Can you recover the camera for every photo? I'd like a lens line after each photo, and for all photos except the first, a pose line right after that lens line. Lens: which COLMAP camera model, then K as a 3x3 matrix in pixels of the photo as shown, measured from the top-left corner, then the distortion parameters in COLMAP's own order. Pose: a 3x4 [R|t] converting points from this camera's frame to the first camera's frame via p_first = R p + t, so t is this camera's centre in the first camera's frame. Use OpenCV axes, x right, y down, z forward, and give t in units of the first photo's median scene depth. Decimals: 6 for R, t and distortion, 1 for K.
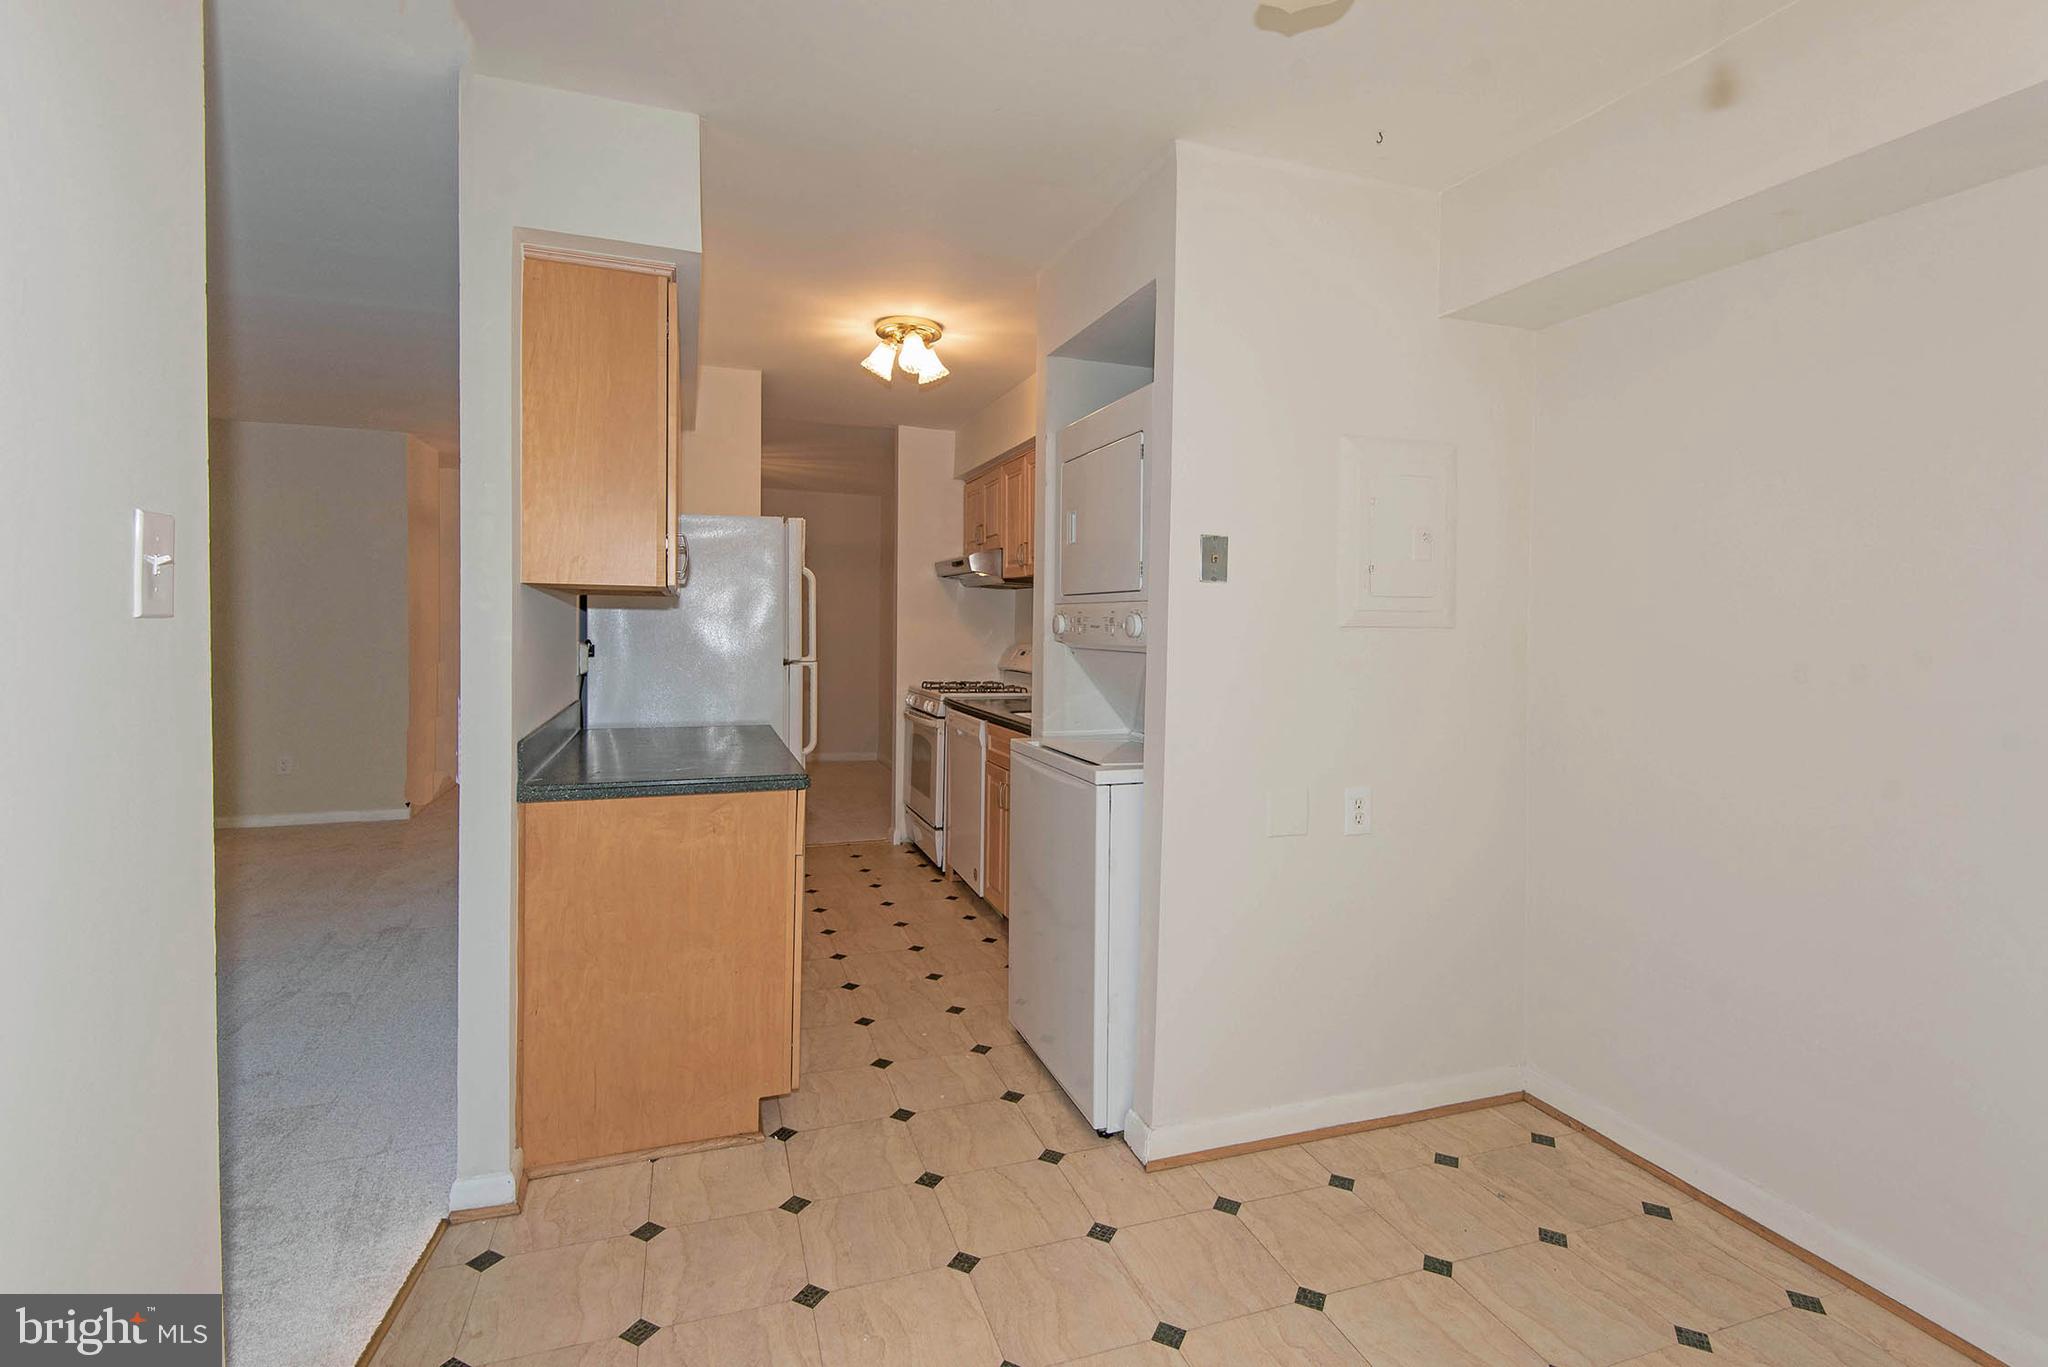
lens RADIAL K [[930.5, 0, 1029.8], [0, 930.5, 631.0], [0, 0, 1]] dist [0.097003, -0.019928]
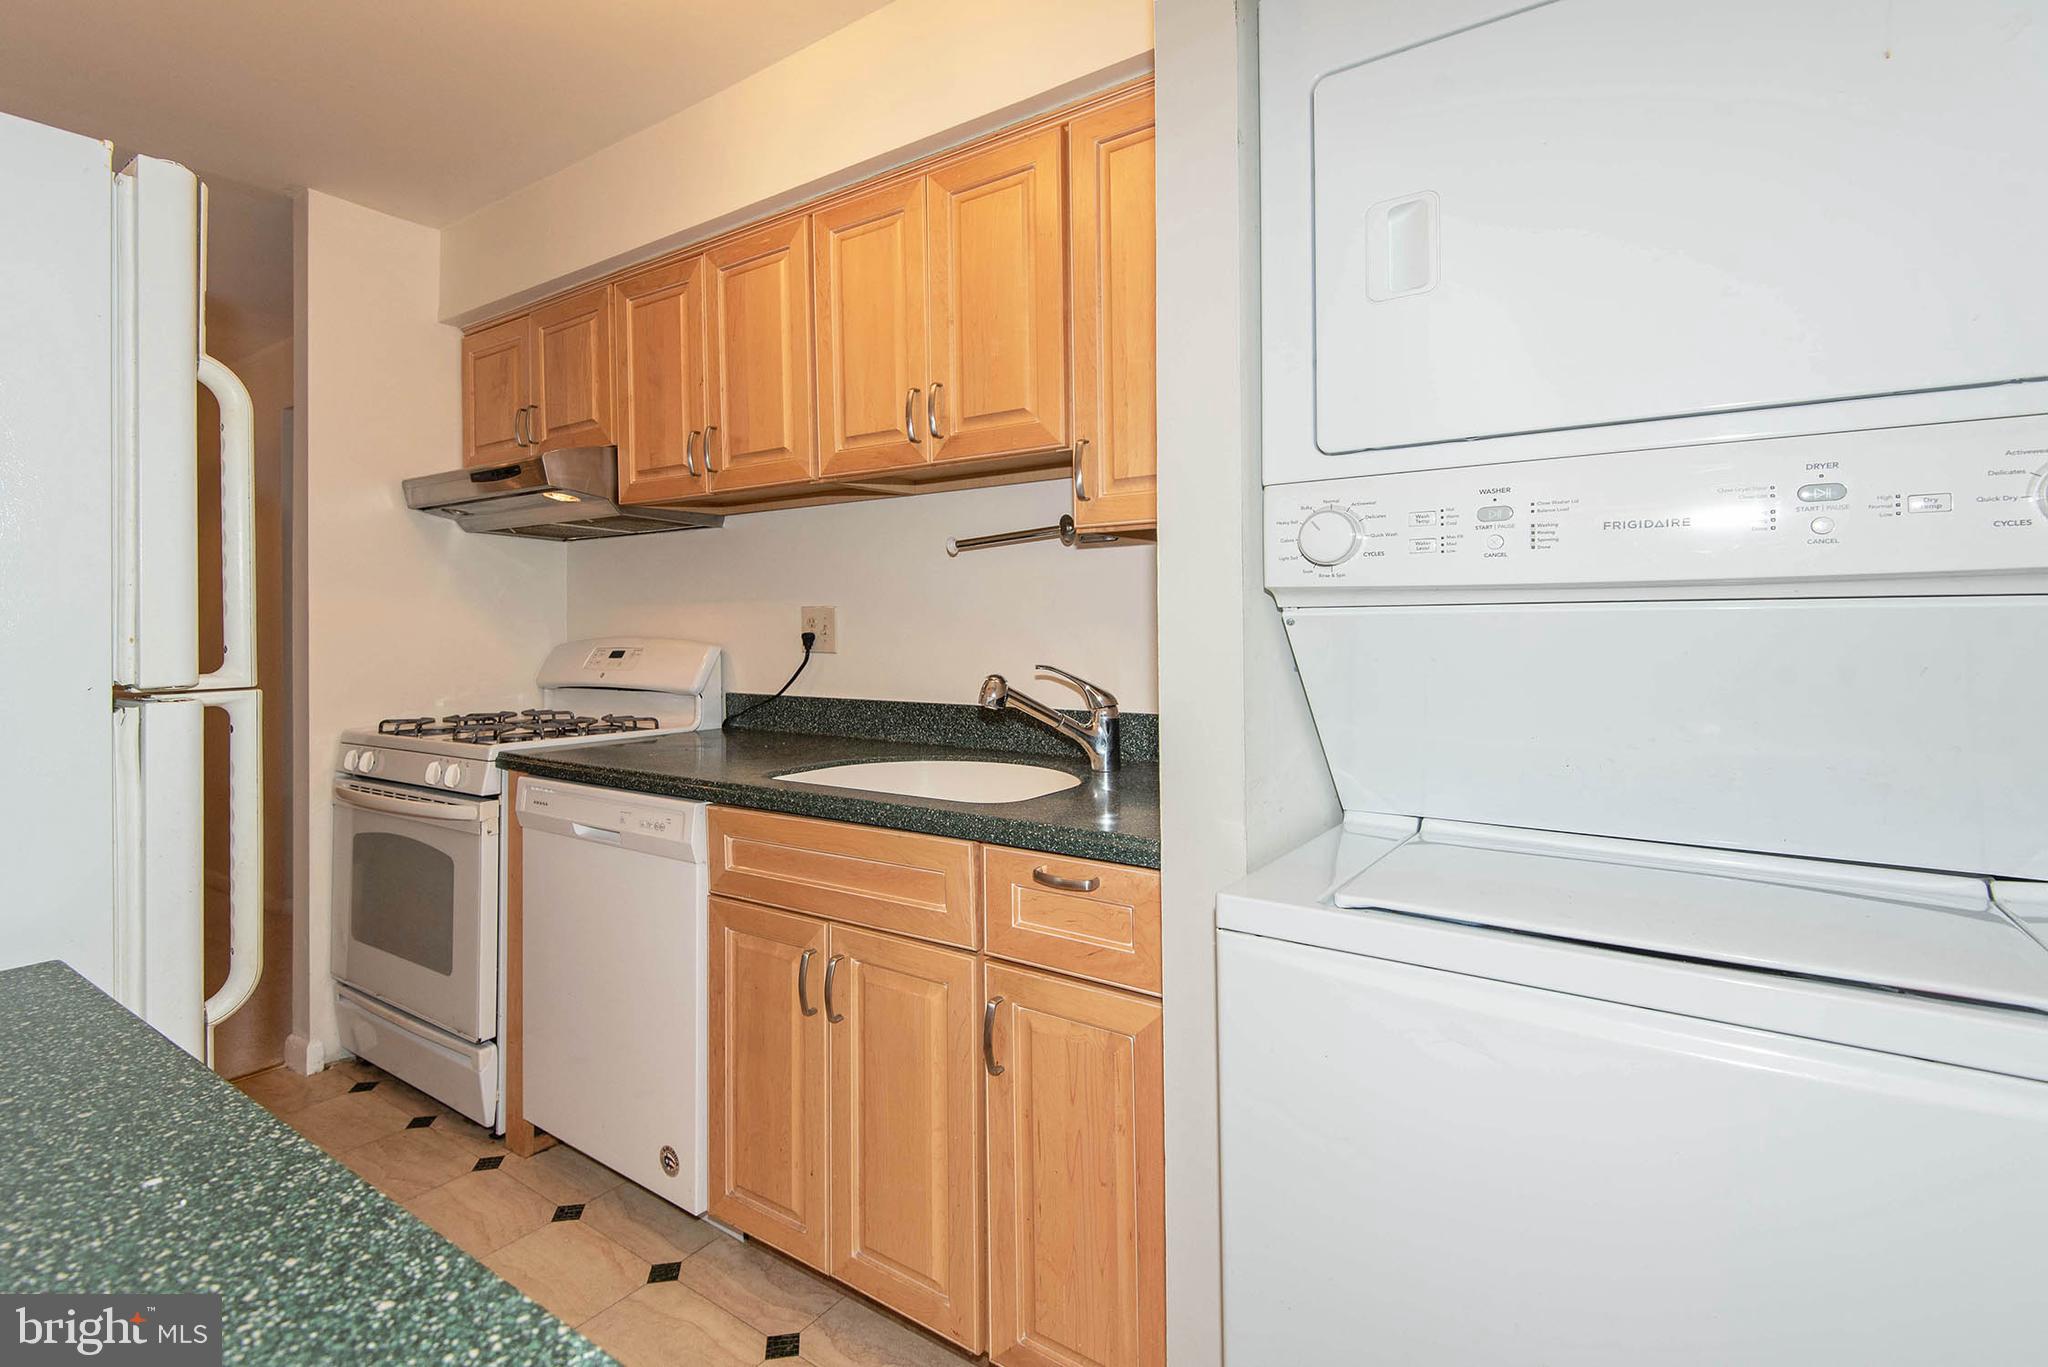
lens RADIAL K [[959.5, 0, 1052.2], [0, 959.5, 614.1], [0, 0, 1]] dist [0.027024, -0.000347]
pose [[0.808397, -0.008634, 0.588574, -0.180341], [0.019381, 0.999741, -0.011954, 0.016401], [-0.588319, 0.021070, 0.808355, 0.533982]]
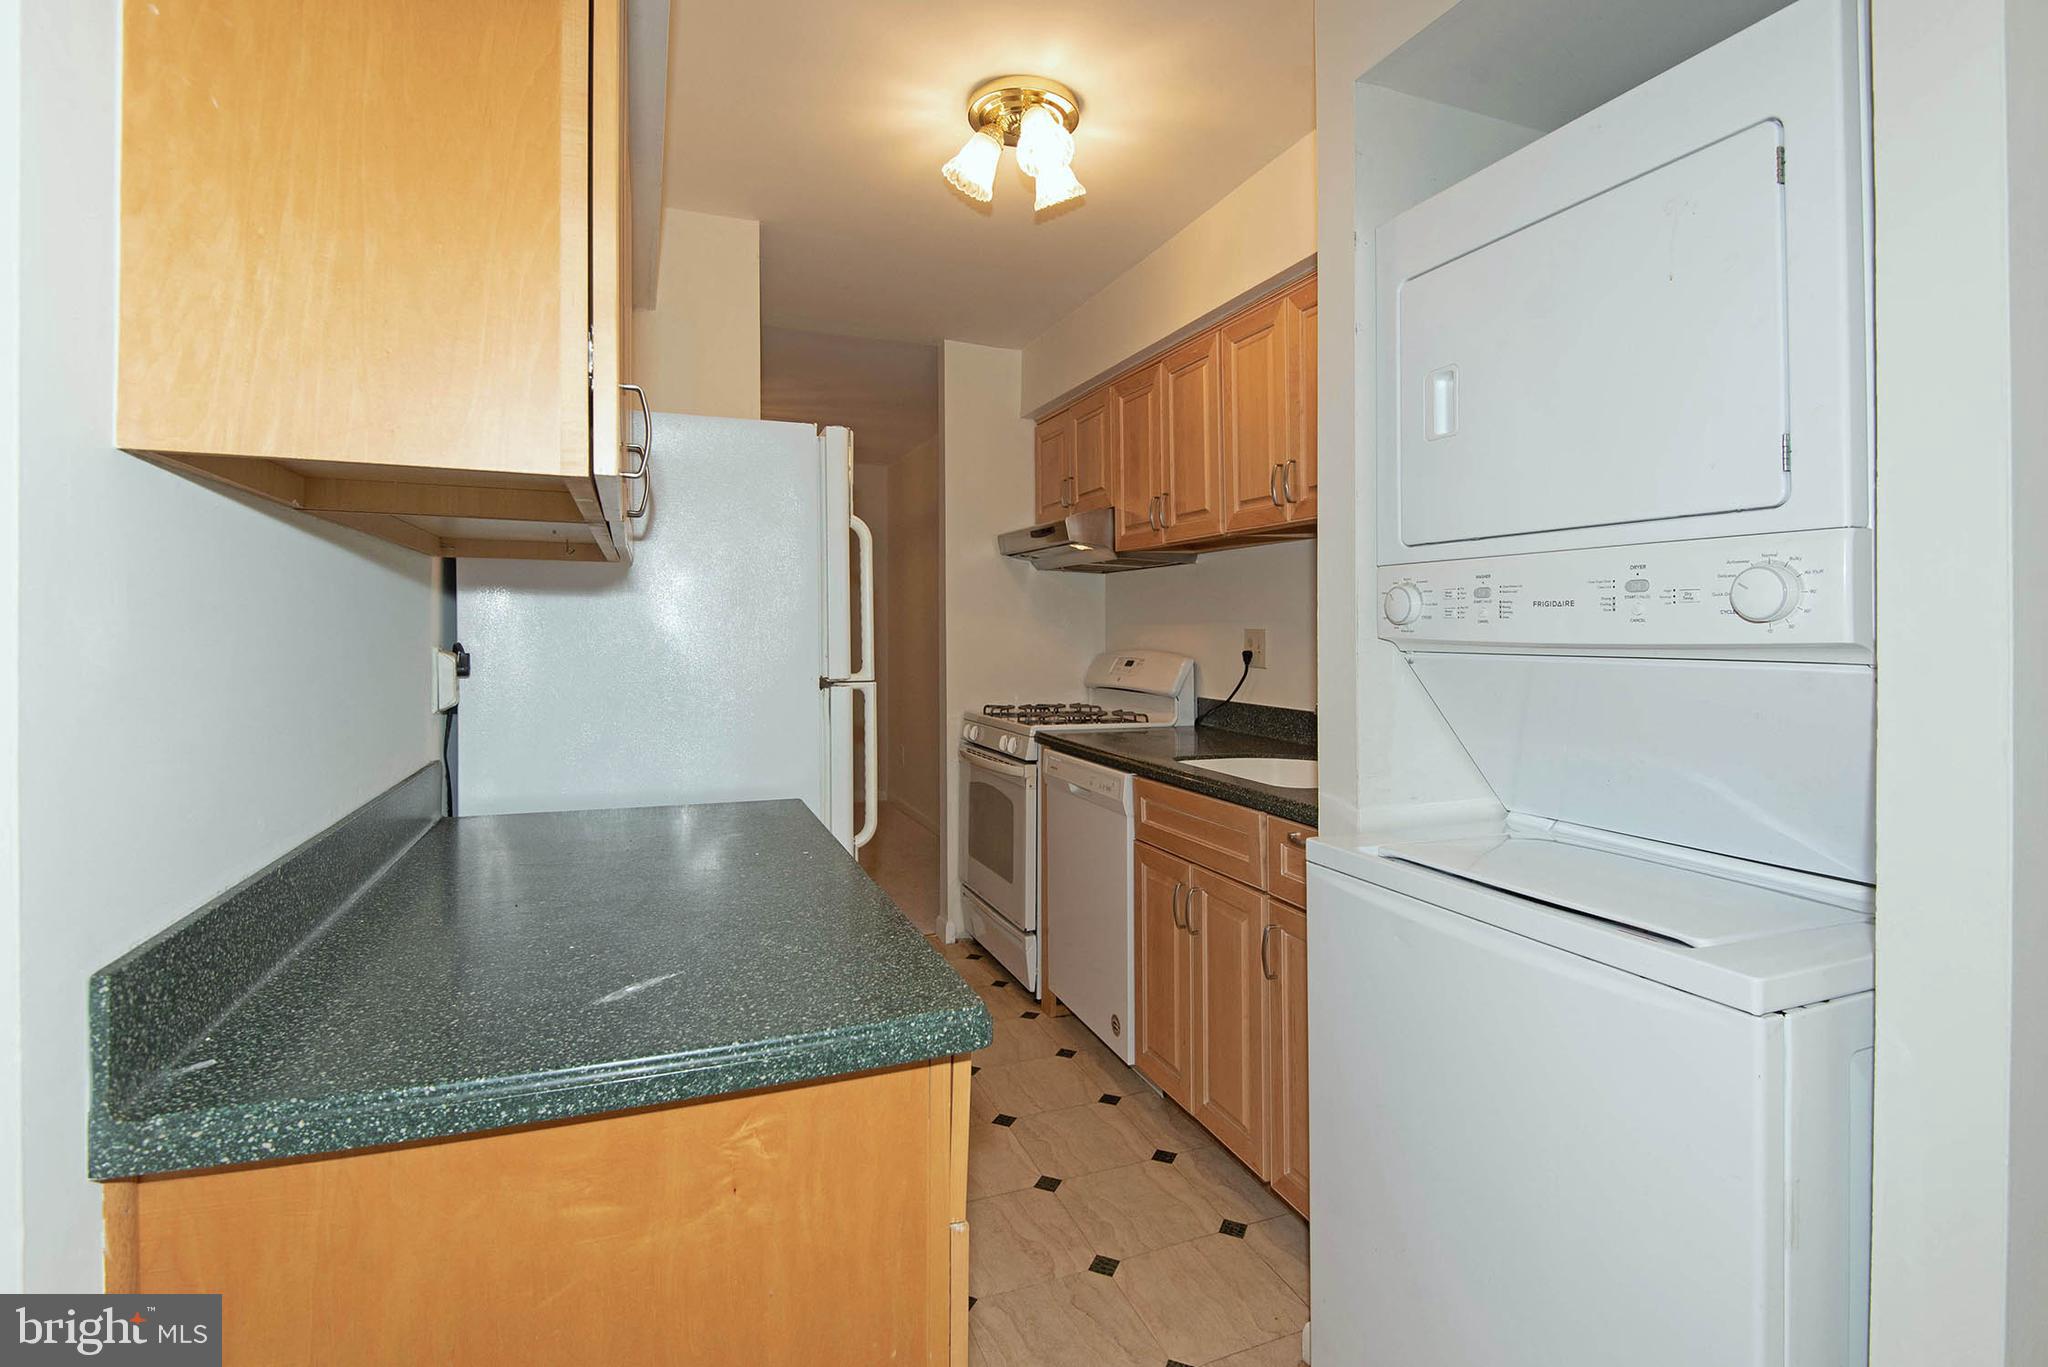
lens RADIAL K [[1027.8, 0, 1056.8], [0, 1027.8, 624.9], [0, 0, 1]] dist [0.056026, -0.000402]
pose [[0.999404, -0.007195, 0.033763, -0.118020], [0.007636, 0.999887, -0.012938, 0.006508], [-0.033666, 0.013188, 0.999346, 0.317931]]
